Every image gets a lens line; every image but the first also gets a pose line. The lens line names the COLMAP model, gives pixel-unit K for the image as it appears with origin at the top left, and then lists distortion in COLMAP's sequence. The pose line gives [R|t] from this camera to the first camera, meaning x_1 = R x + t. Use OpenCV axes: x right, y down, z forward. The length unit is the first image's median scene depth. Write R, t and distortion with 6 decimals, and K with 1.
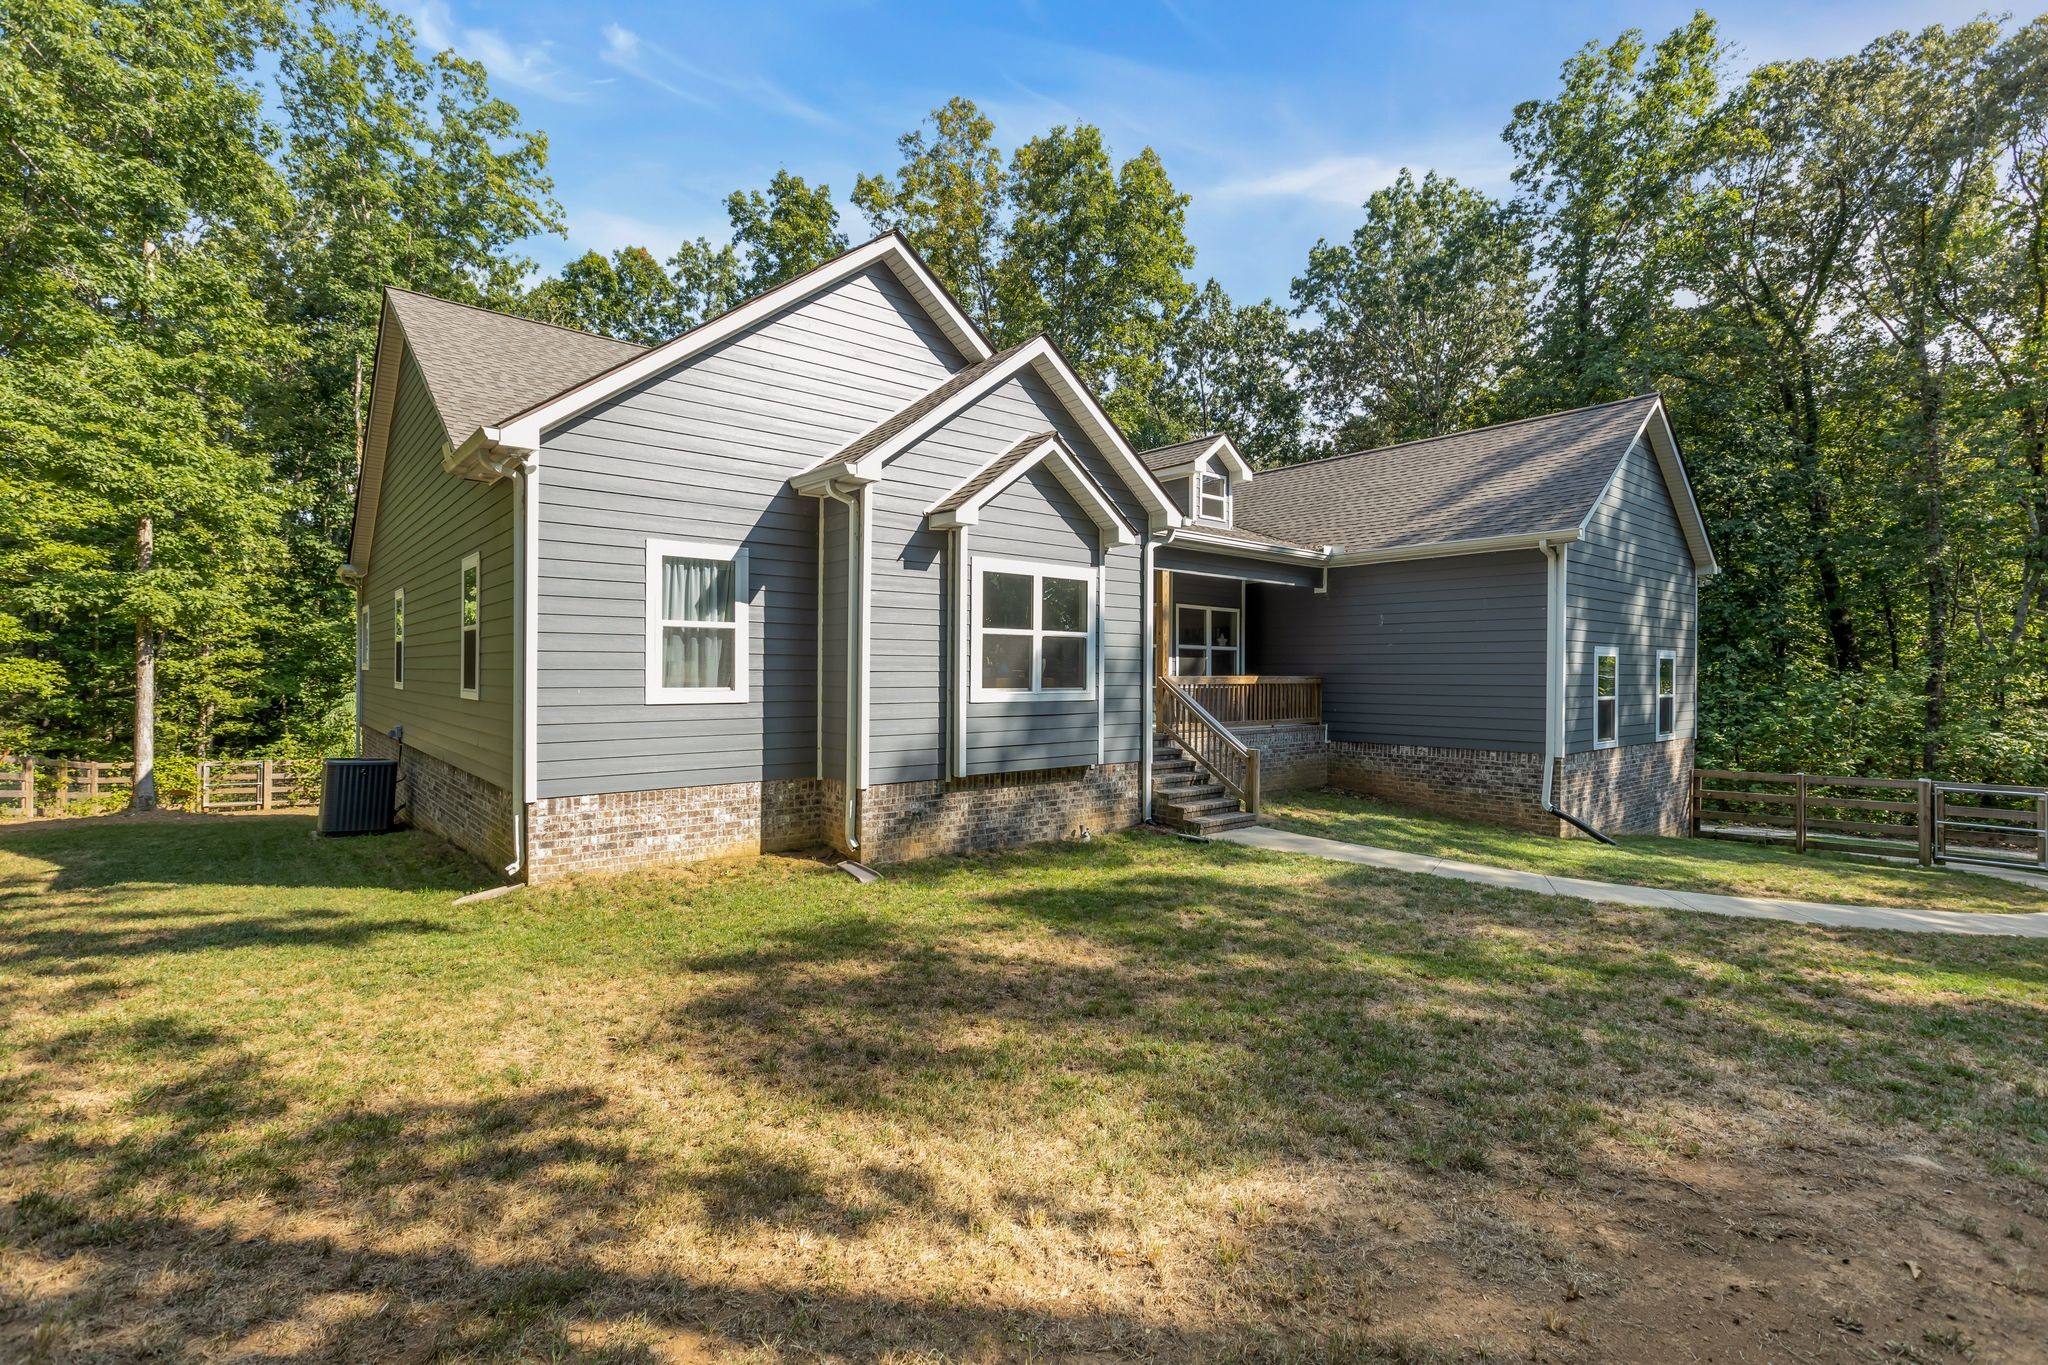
lens RADIAL K [[957.8, 0, 1028.3], [0, 957.8, 703.2], [0, 0, 1]] dist [-0.003265, -0.000156]
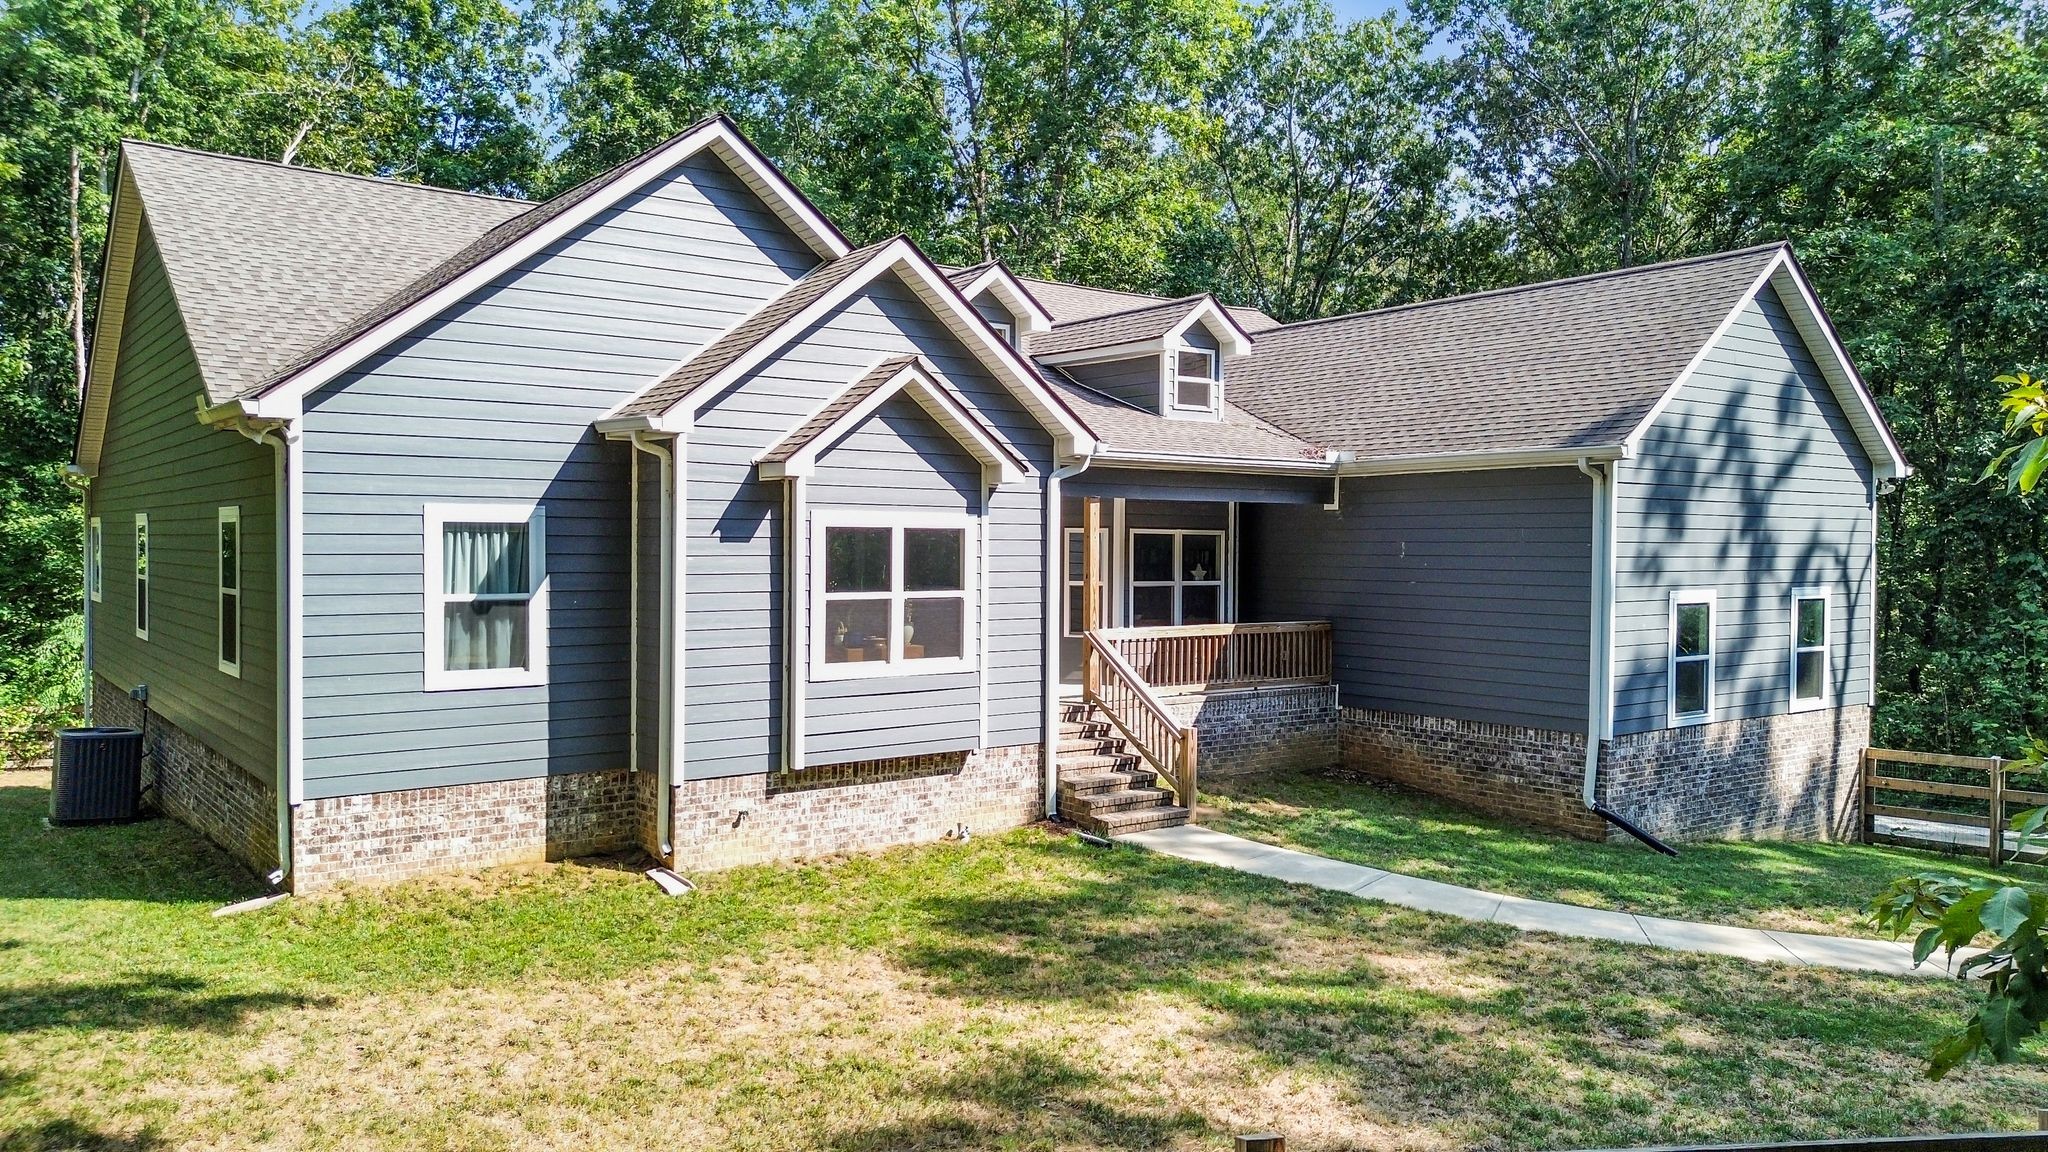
lens RADIAL K [[1537.1, 0, 1022.2], [0, 1537.1, 619.5], [0, 0, 1]] dist [0.064282, -0.083813]
pose [[0.998392, 0.004291, -0.056517, 0.216930], [-0.002985, 0.999727, 0.023186, -0.093403], [0.056601, -0.022981, 0.998132, -0.370916]]
